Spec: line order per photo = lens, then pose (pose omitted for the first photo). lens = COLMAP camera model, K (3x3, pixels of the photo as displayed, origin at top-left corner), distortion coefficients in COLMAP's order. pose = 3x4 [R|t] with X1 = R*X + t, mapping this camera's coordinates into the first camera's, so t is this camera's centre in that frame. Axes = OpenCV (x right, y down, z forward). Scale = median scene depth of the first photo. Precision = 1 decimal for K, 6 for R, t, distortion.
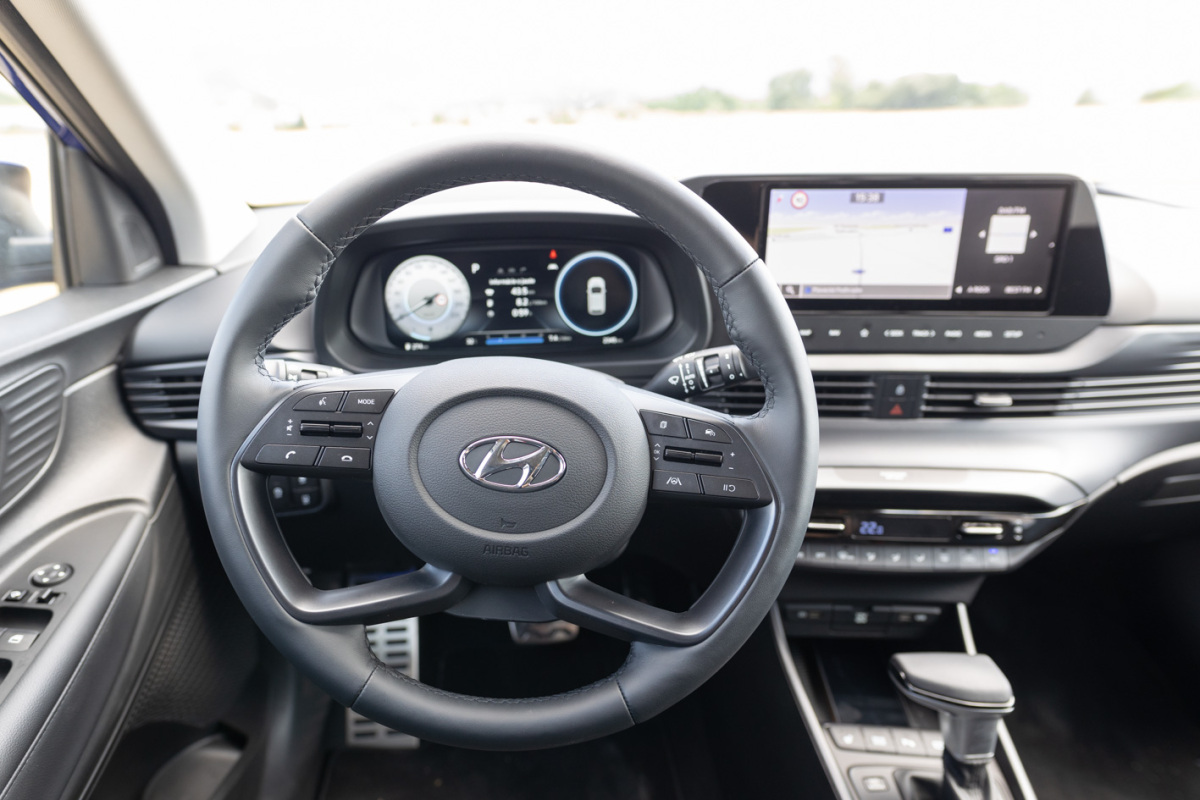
lens RADIAL K [[745.6, 0, 567.8], [0, 745.6, 428.3], [0, 0, 1]] dist [0.001711, 0.000029]
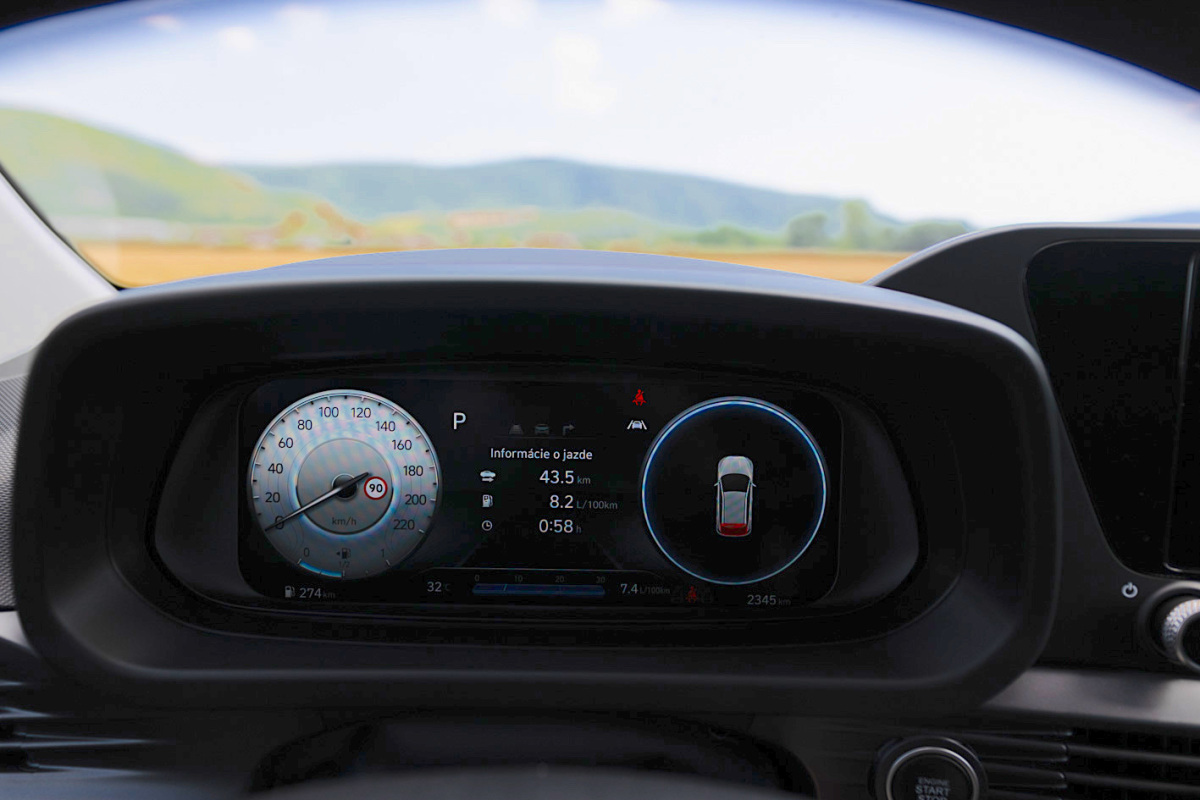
lens RADIAL K [[741.6, 0, 567.6], [0, 741.6, 380.7], [0, 0, 1]] dist [0.002557, 0.000761]
pose [[0.997888, 0.046216, -0.045650, -0.043288], [-0.055352, 0.972747, -0.225163, -0.147726], [0.034000, 0.227214, 0.973251, 0.593613]]
